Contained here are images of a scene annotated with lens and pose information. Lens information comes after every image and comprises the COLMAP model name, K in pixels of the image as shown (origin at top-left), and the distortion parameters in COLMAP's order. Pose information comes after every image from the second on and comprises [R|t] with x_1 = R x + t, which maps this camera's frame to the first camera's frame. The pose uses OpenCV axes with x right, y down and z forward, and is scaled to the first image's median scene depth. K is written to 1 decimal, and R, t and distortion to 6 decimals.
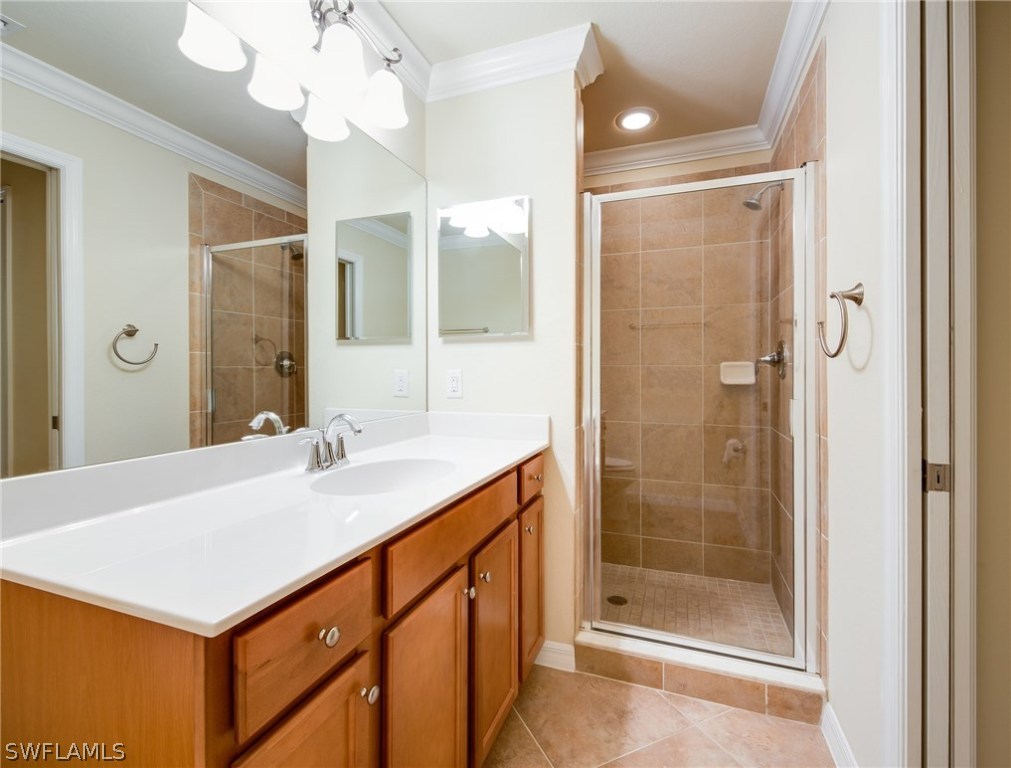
lens RADIAL K [[460.9, 0, 505.5], [0, 460.9, 384.0], [0, 0, 1]] dist [-0.002163, -0.000341]
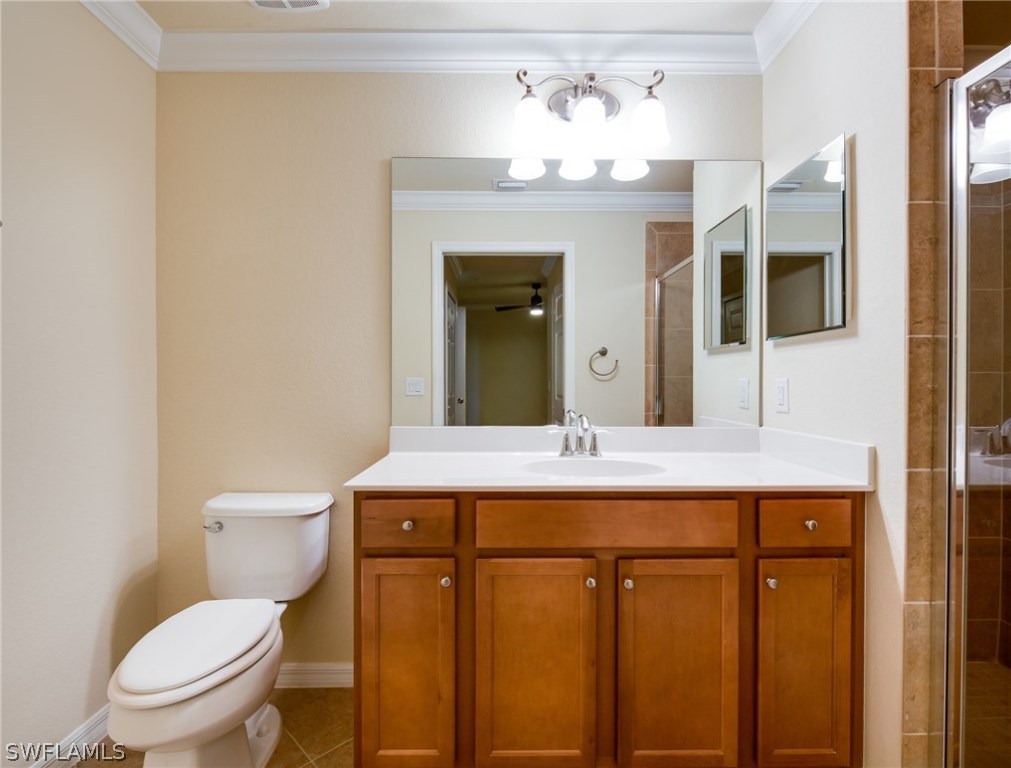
lens RADIAL K [[484.1, 0, 506.3], [0, 484.1, 390.4], [0, 0, 1]] dist [-0.000781, -0.000414]
pose [[0.357879, 0.017434, -0.933605, 0.461425], [-0.025123, 0.999644, 0.009037, -0.003846], [0.933430, 0.020221, 0.358190, 0.200946]]
